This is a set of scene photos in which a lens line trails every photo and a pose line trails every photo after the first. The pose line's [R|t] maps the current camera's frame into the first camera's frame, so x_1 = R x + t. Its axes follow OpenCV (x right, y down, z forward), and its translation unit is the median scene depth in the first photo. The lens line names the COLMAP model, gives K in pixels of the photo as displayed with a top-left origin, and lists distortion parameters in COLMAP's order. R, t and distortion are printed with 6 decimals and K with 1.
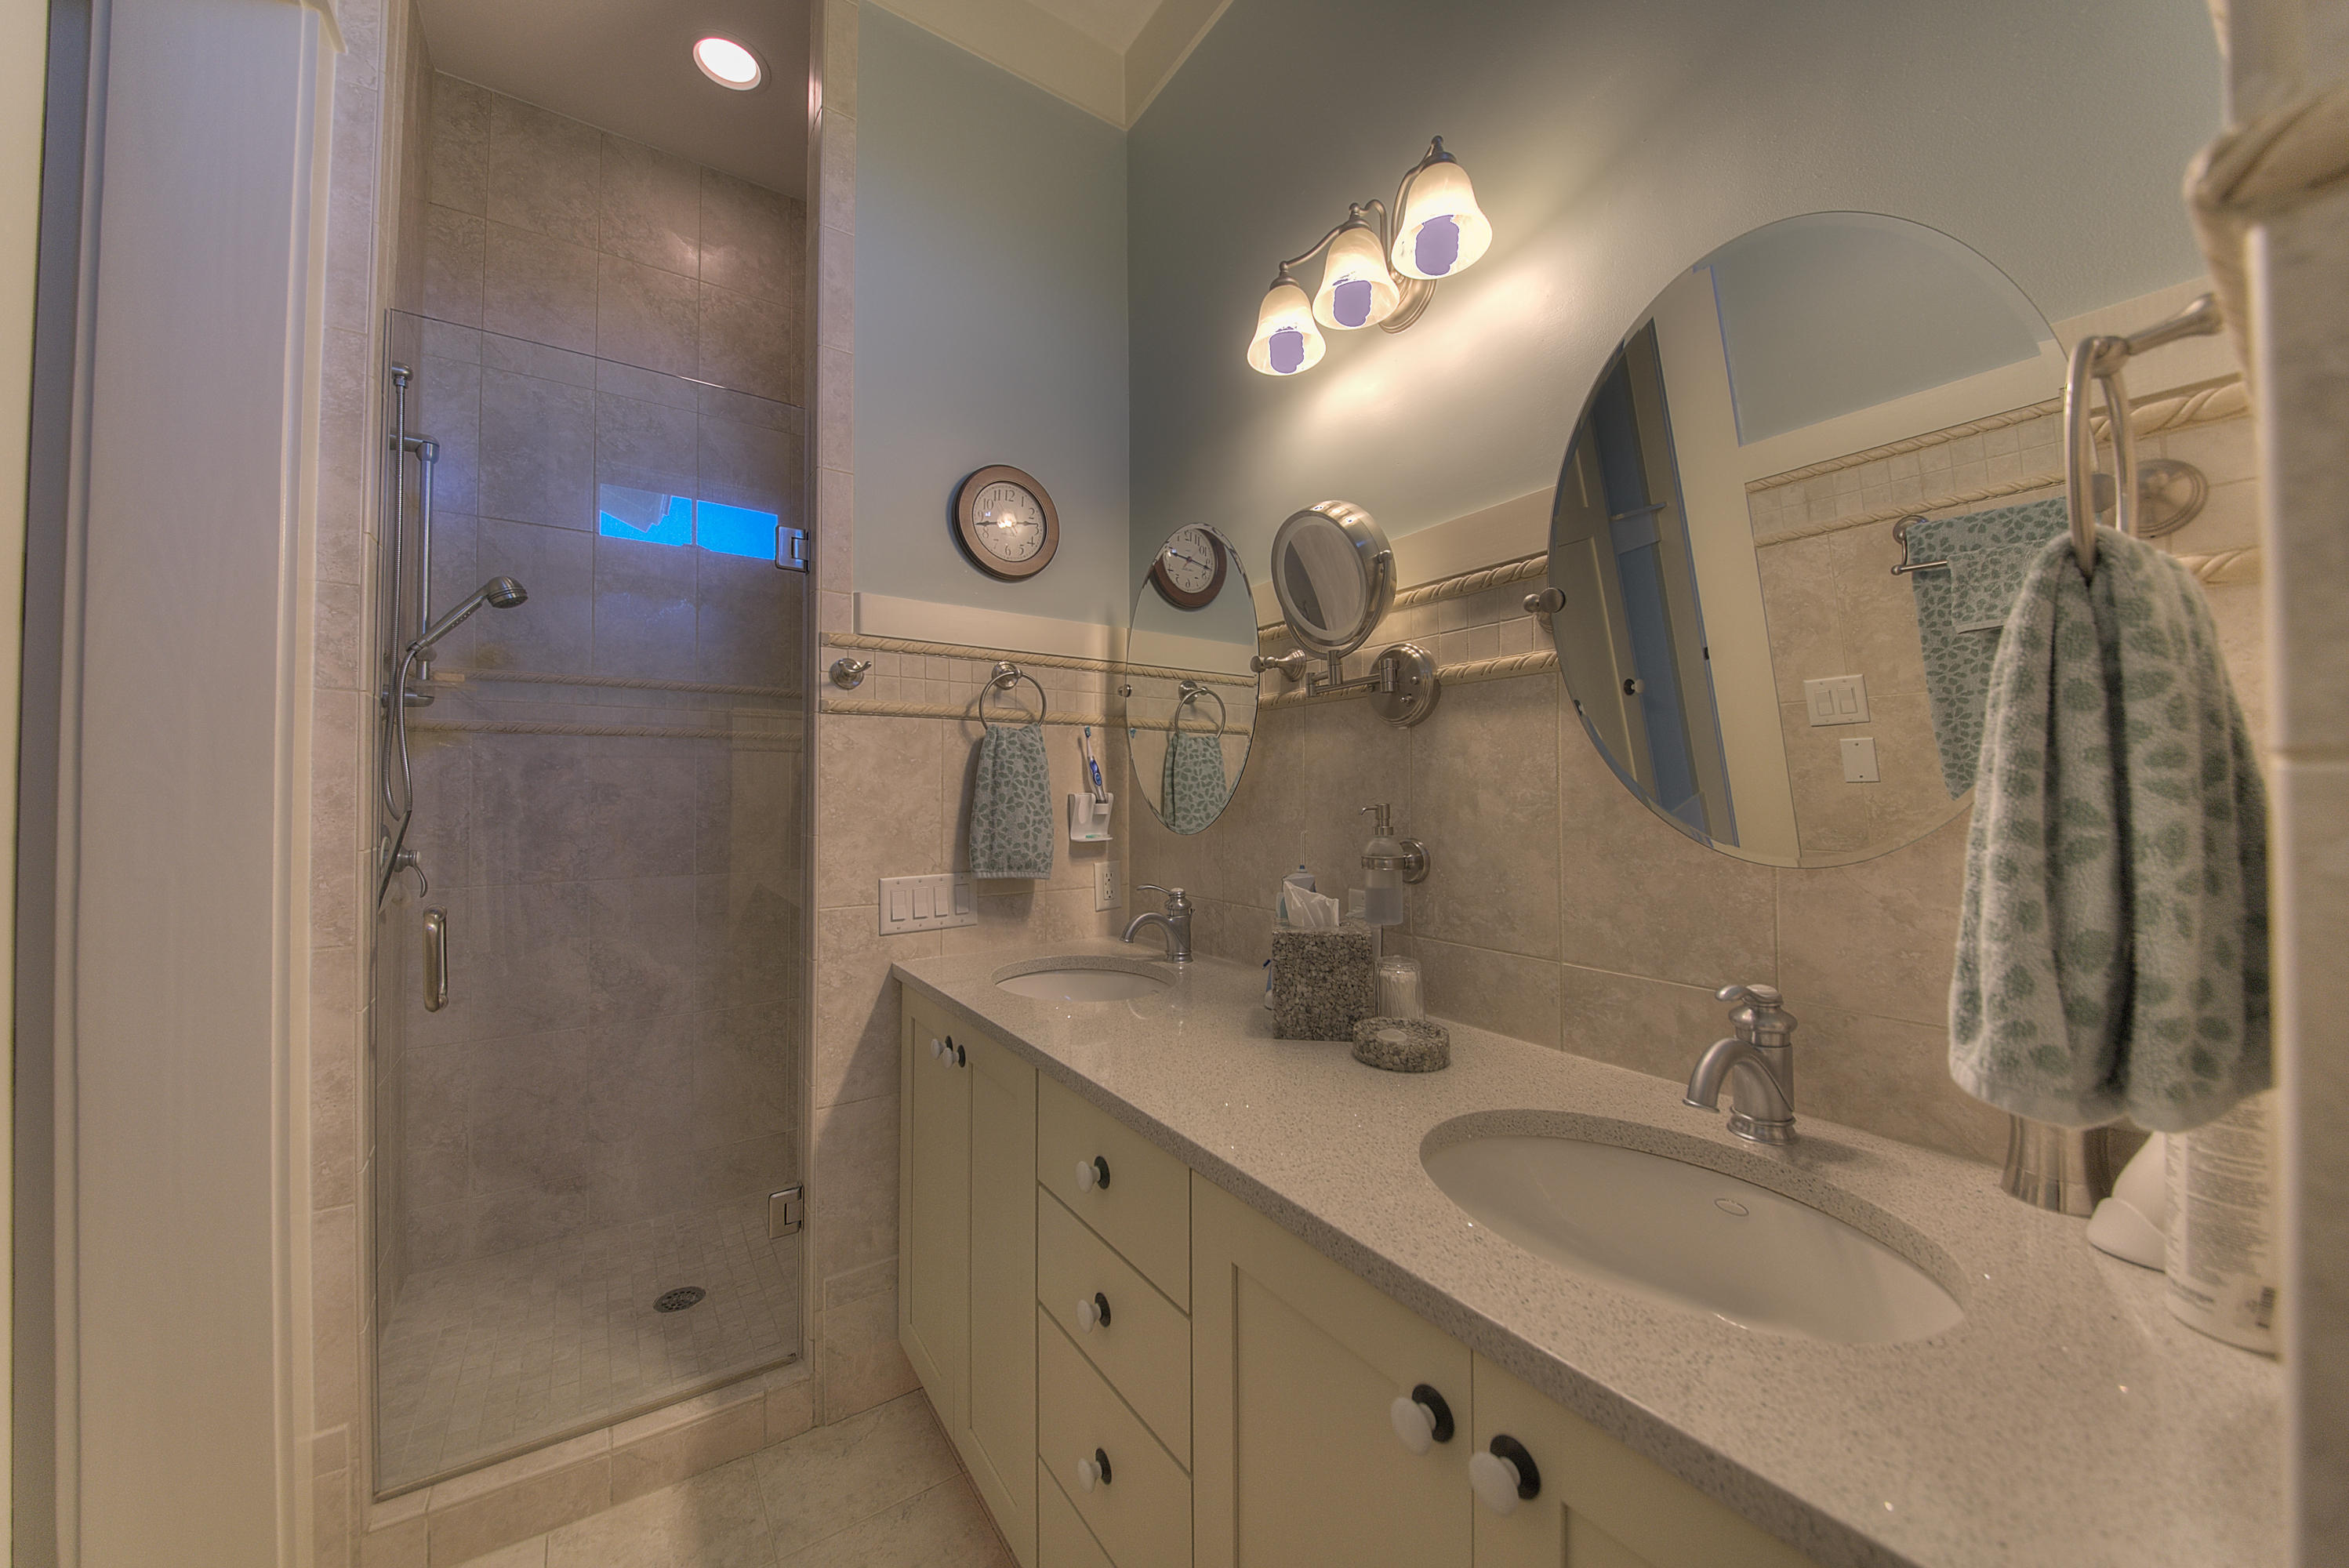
lens RADIAL K [[833.1, 0, 1183.5], [0, 833.1, 775.5], [0, 0, 1]] dist [-0.007936, -0.003727]
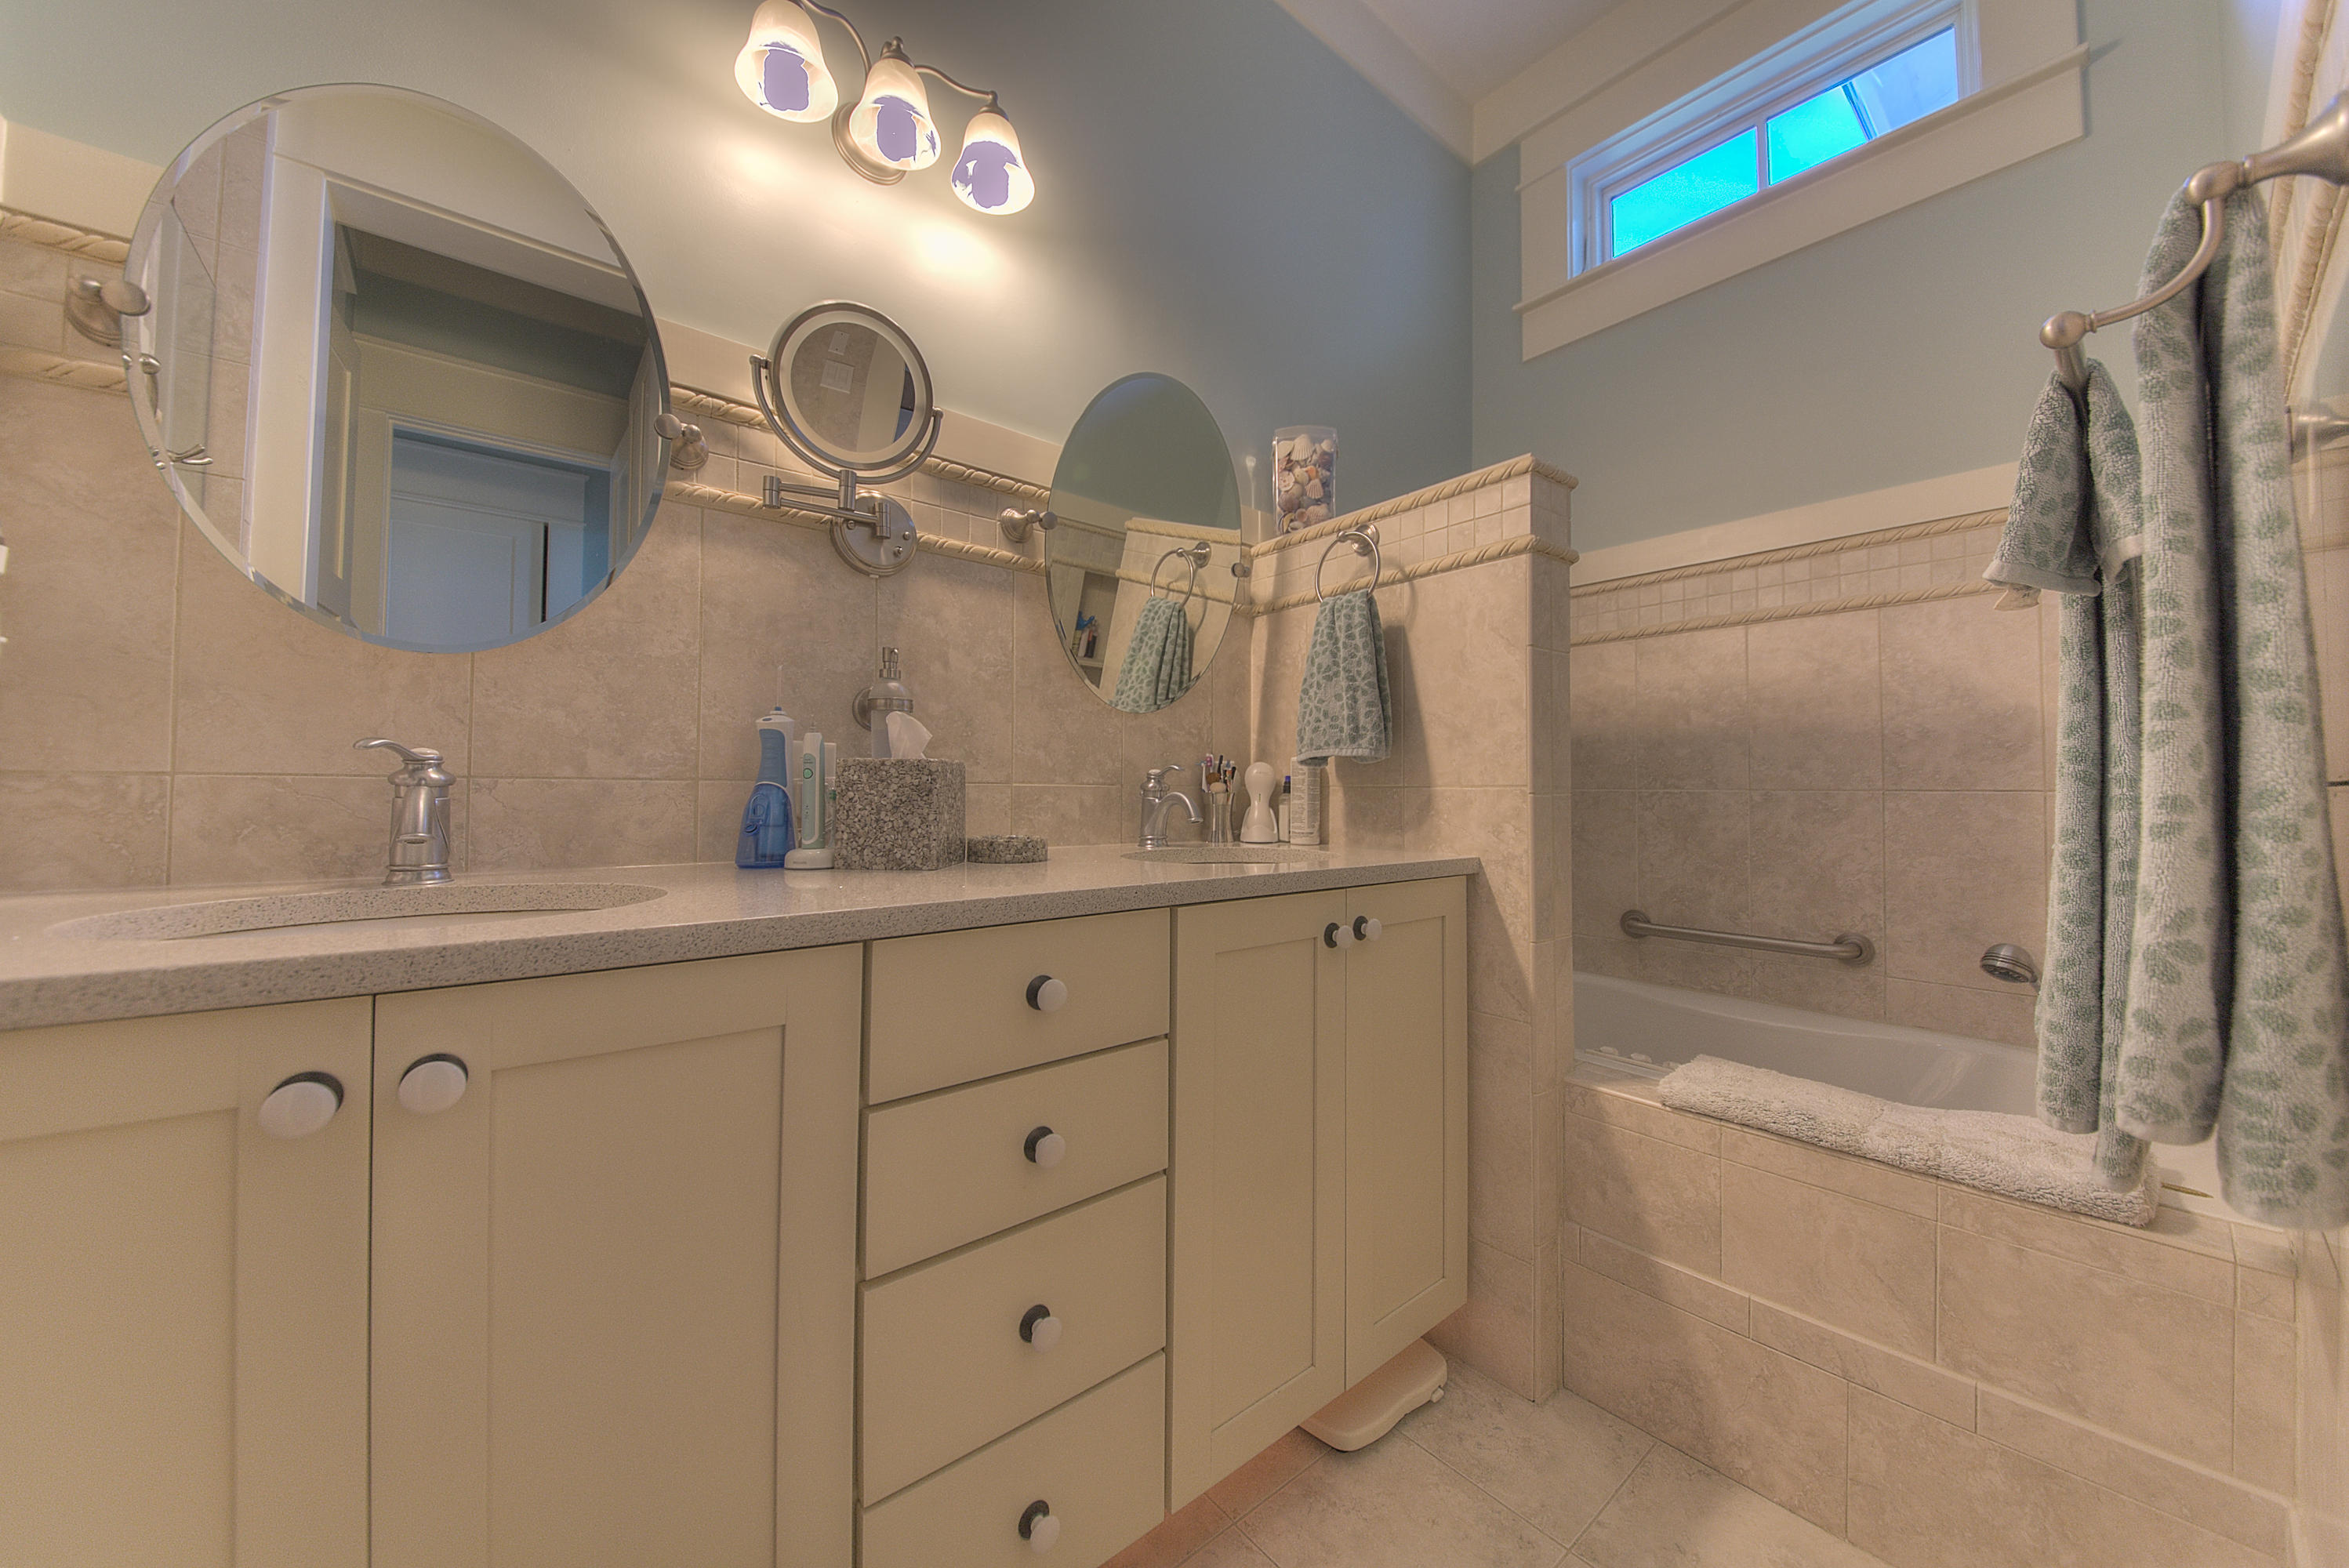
lens RADIAL K [[833.1, 0, 1181.0], [0, 833.1, 794.3], [0, 0, 1]] dist [-0.007936, -0.003727]
pose [[-0.099739, -0.003932, 0.995006, -0.856102], [-0.031533, 0.999502, 0.000789, 0.212941], [-0.994514, -0.031297, -0.099813, 0.789097]]
